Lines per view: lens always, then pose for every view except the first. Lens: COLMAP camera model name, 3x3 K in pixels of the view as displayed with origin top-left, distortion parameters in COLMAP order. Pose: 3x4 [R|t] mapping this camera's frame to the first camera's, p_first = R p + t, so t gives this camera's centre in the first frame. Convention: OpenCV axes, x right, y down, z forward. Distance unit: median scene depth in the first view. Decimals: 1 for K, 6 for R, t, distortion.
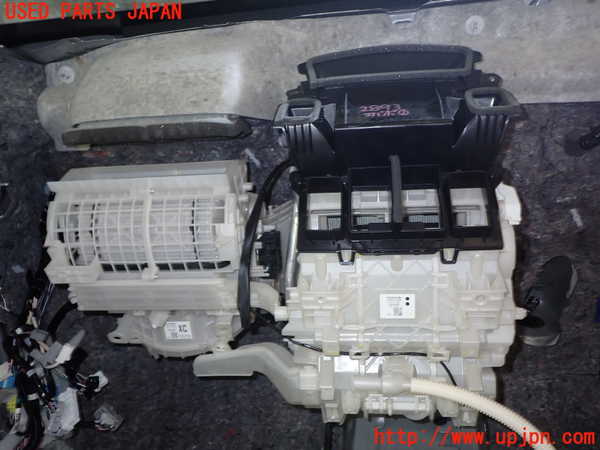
lens RADIAL K [[497.1, 0, 300.0], [0, 497.1, 225.0], [0, 0, 1]] dist [0.005929, -0.005925]
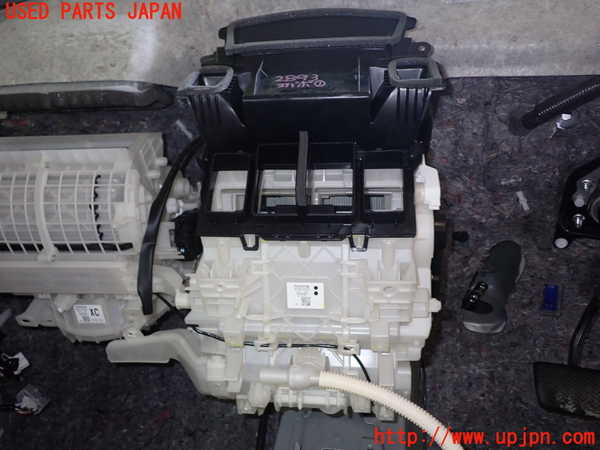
lens RADIAL K [[497.1, 0, 300.0], [0, 497.1, 225.0], [0, 0, 1]] dist [0.005929, -0.005925]
pose [[0.999800, 0.017445, 0.009806, 0.143861], [-0.017952, 0.998364, 0.054282, -0.014775], [-0.008843, -0.054448, 0.998477, 0.068551]]
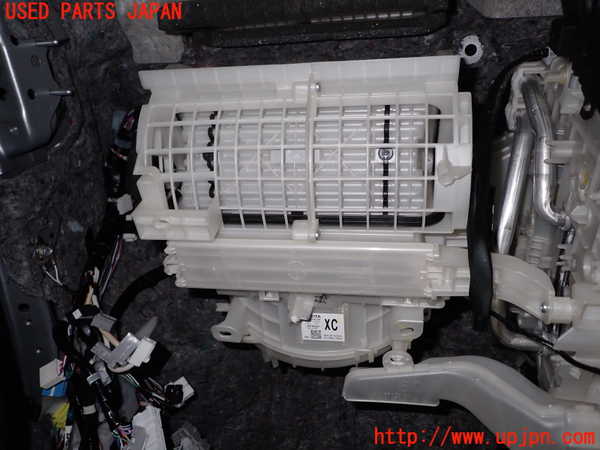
lens RADIAL K [[497.1, 0, 300.0], [0, 497.1, 225.0], [0, 0, 1]] dist [0.005929, -0.005925]
pose [[0.997400, 0.045518, -0.055877, -0.251067], [-0.045112, 0.998946, 0.008502, 0.079473], [0.056205, -0.005960, 0.998401, 0.375337]]
